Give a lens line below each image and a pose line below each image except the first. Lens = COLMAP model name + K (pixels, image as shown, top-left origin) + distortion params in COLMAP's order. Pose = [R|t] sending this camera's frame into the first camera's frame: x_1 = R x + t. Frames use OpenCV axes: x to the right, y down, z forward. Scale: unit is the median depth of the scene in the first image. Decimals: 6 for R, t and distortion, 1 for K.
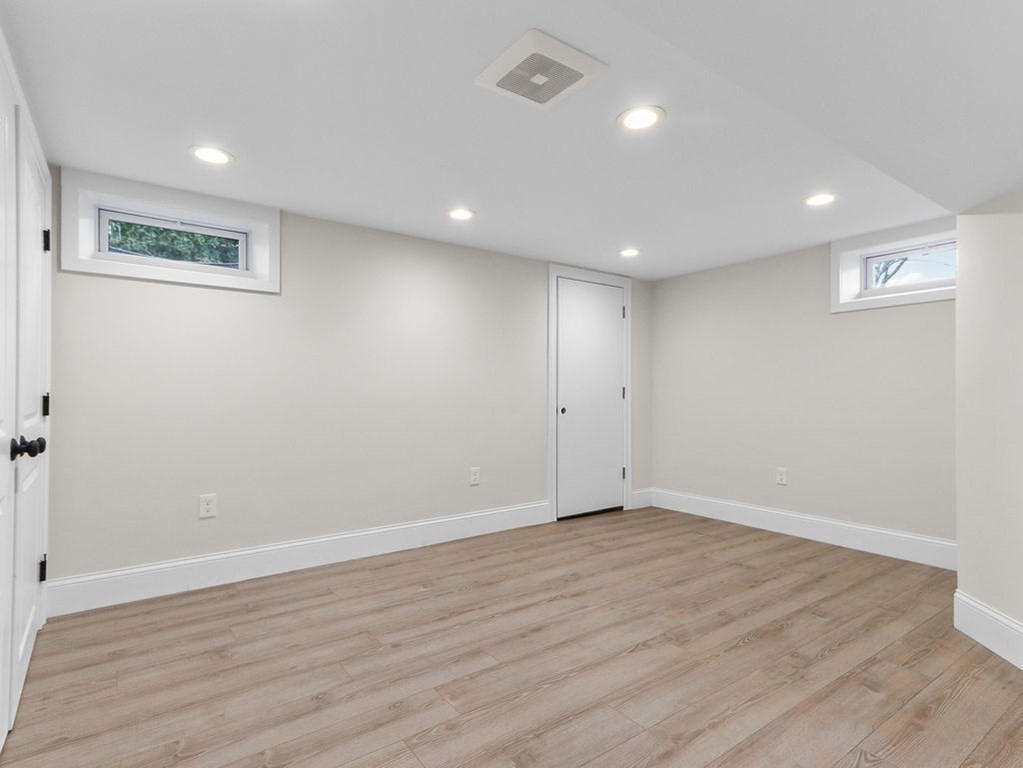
lens RADIAL K [[528.7, 0, 506.3], [0, 528.7, 388.3], [0, 0, 1]] dist [0.027746, -0.000184]
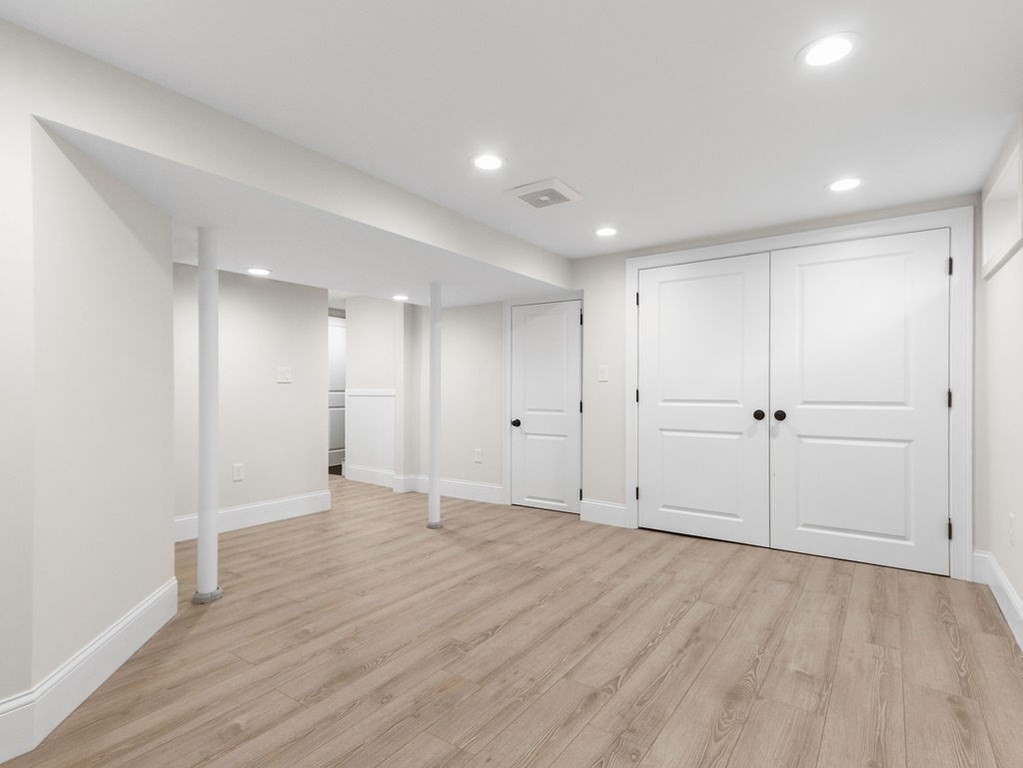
lens RADIAL K [[528.7, 0, 506.3], [0, 528.7, 388.3], [0, 0, 1]] dist [0.027746, -0.000184]
pose [[-0.945635, -0.002420, -0.325221, 0.546268], [0.001360, 0.999934, -0.011397, 0.020335], [0.325227, -0.011220, -0.945569, 1.945757]]
